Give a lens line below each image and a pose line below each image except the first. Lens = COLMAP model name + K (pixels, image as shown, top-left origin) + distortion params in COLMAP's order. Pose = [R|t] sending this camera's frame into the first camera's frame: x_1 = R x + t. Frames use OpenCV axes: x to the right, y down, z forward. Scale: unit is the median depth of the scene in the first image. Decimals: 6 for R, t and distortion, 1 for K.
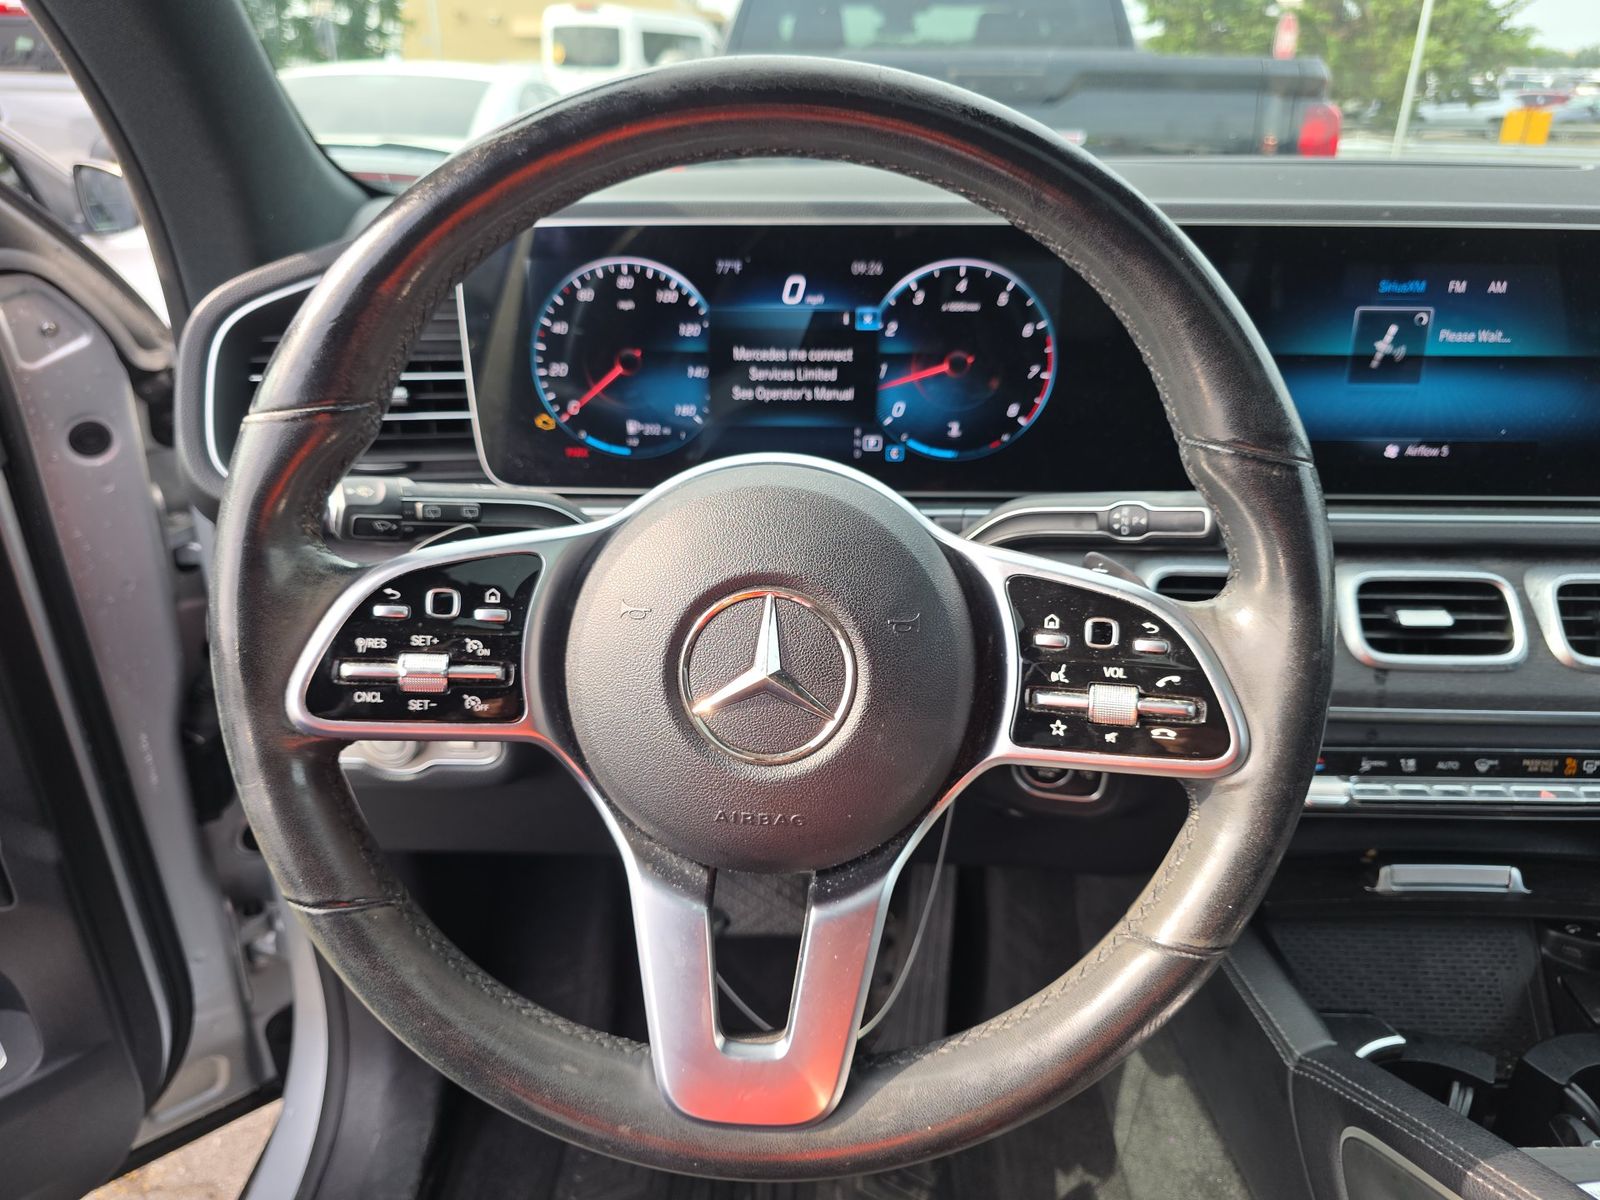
lens RADIAL K [[1082.1, 0, 800.0], [0, 1082.1, 600.0], [0, 0, 1]] dist [-0.021598, -0.000399]
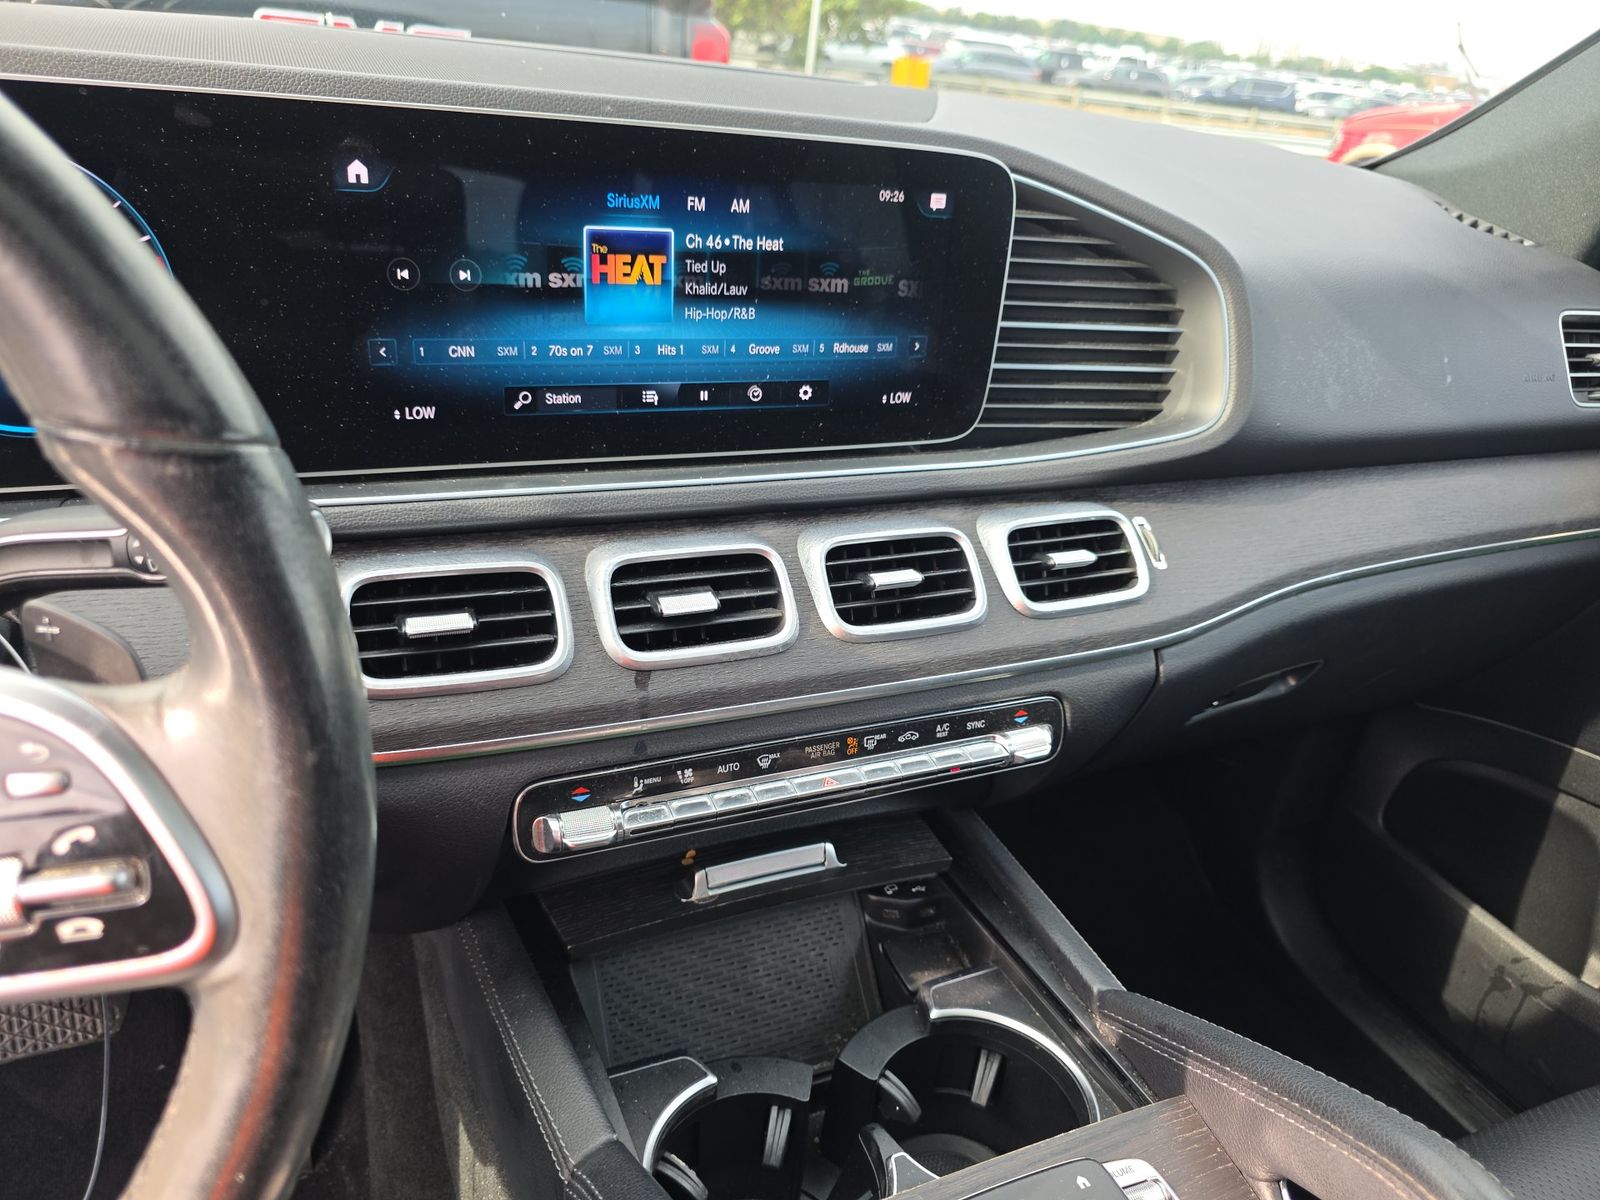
lens RADIAL K [[1061.8, 0, 800.0], [0, 1061.8, 600.0], [0, 0, 1]] dist [0.050678, -0.139239]
pose [[0.893305, -0.115392, 0.434385, 0.260942], [0.083431, 0.992256, 0.092013, -0.049275], [-0.441639, -0.045955, 0.896015, 0.181377]]
